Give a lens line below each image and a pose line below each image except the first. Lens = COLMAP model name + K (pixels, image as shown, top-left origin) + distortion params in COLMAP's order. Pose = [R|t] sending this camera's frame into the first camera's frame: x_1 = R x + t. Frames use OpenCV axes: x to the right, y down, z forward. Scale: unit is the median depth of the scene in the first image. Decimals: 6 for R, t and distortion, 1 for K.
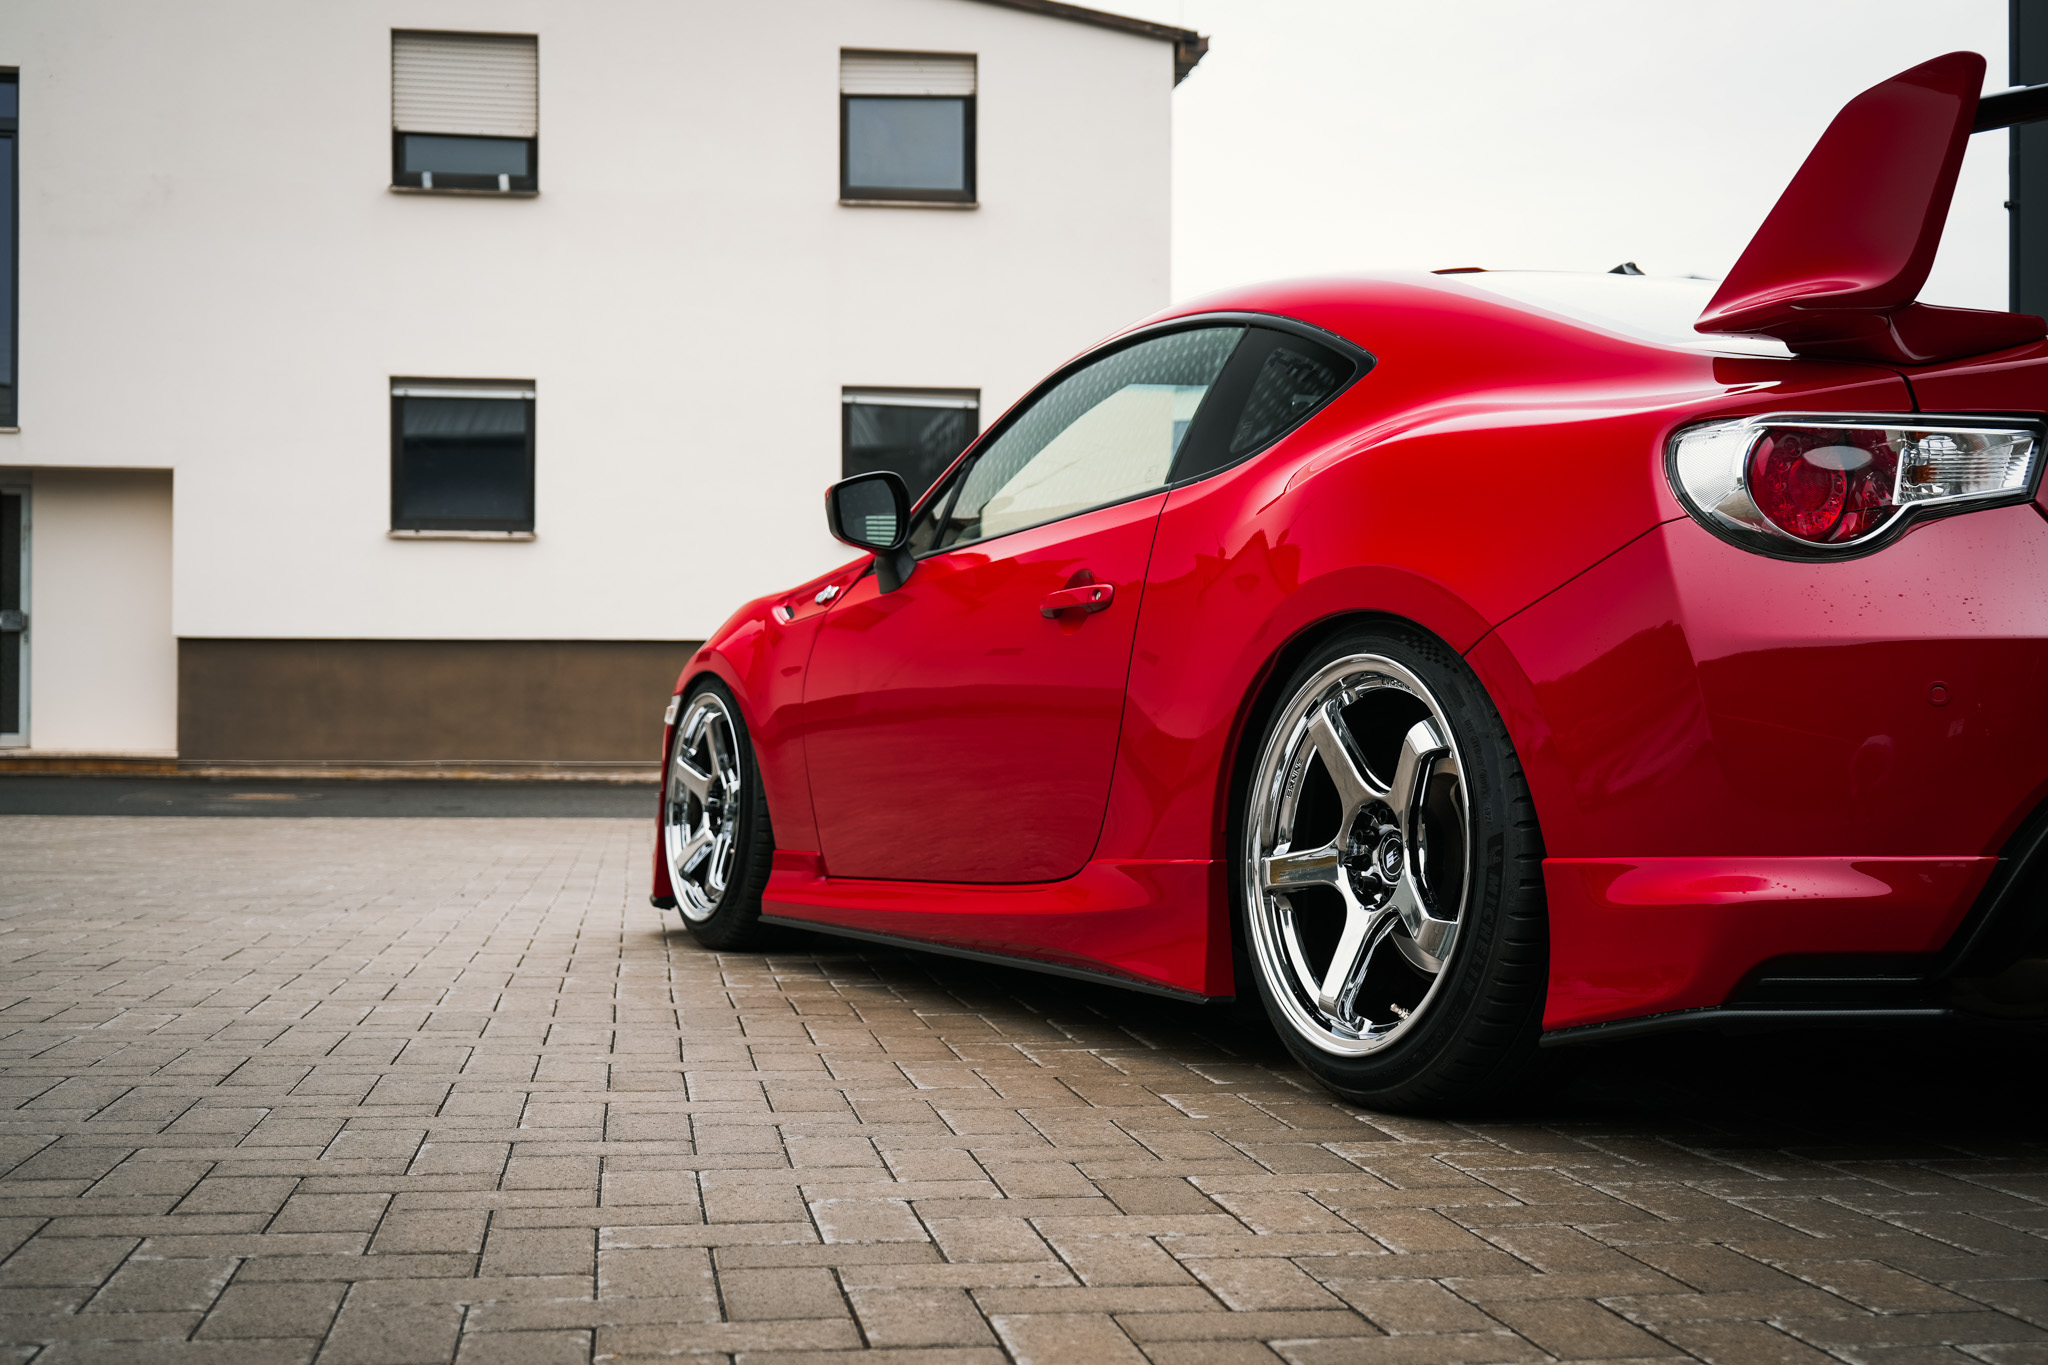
lens RADIAL K [[2393.0, 0, 1024.0], [0, 2393.0, 682.5], [0, 0, 1]] dist [-0.086410, -0.018921]
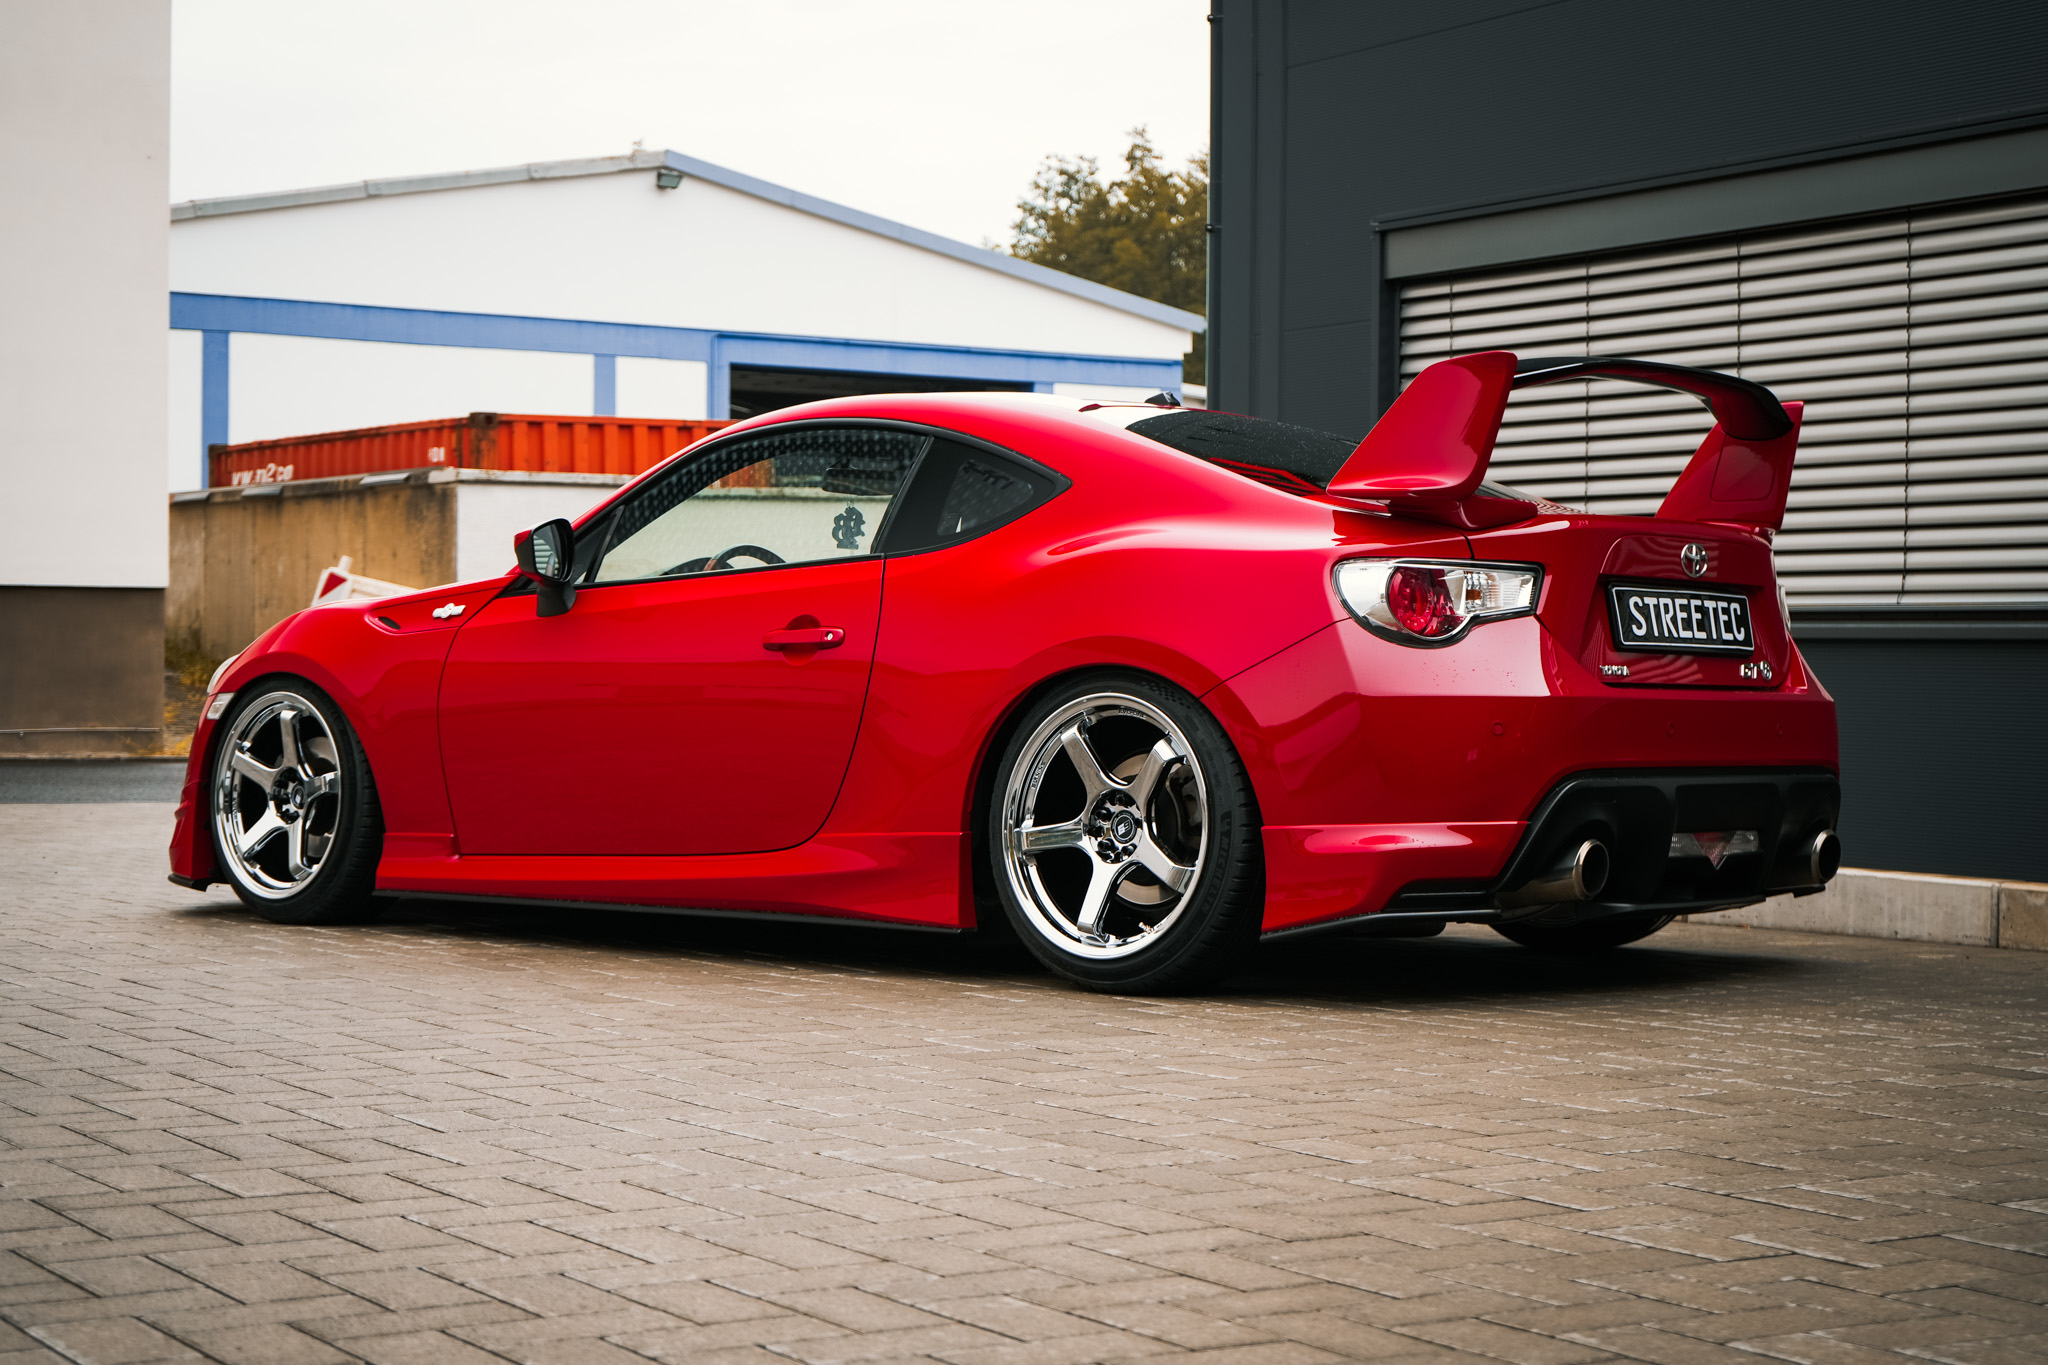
lens RADIAL K [[3305.7, 0, 1024.0], [0, 3305.7, 682.5], [0, 0, 1]] dist [-0.271997, -0.010606]
pose [[0.897195, 0.004723, 0.441609, -0.843180], [-0.015297, 0.999675, 0.020386, -0.061531], [-0.441370, -0.025045, 0.896976, -0.860012]]
